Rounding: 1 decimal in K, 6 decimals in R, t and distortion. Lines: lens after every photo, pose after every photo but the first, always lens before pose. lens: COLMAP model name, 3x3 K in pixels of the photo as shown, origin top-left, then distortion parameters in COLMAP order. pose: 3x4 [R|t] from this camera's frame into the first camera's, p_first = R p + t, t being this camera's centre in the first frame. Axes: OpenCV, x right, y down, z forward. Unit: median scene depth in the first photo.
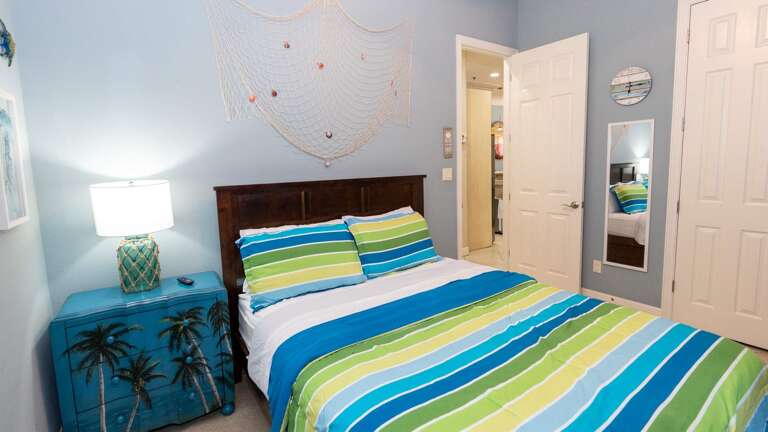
lens RADIAL K [[356.7, 0, 392.7], [0, 356.7, 205.8], [0, 0, 1]] dist [-0.001729, 0.000186]
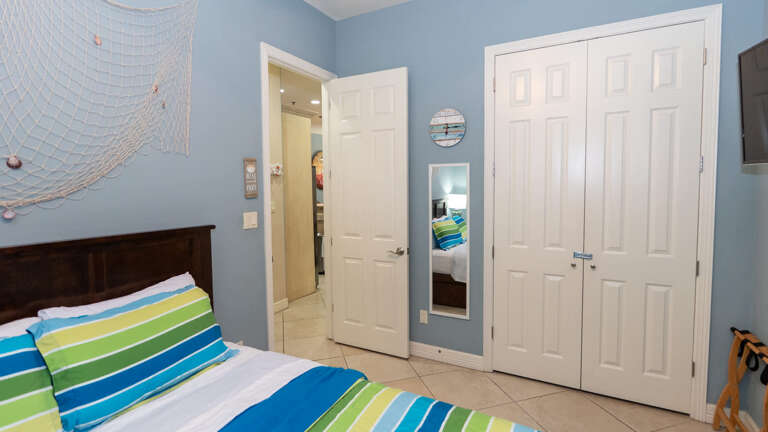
lens RADIAL K [[383.1, 0, 384.0], [0, 383.1, 216.0], [0, 0, 1]] dist [-0.000676, 0.000204]
pose [[0.902073, -0.005460, 0.431550, 0.054565], [0.030604, 0.998212, -0.051342, -0.043984], [-0.430498, 0.059522, 0.900627, 0.138521]]
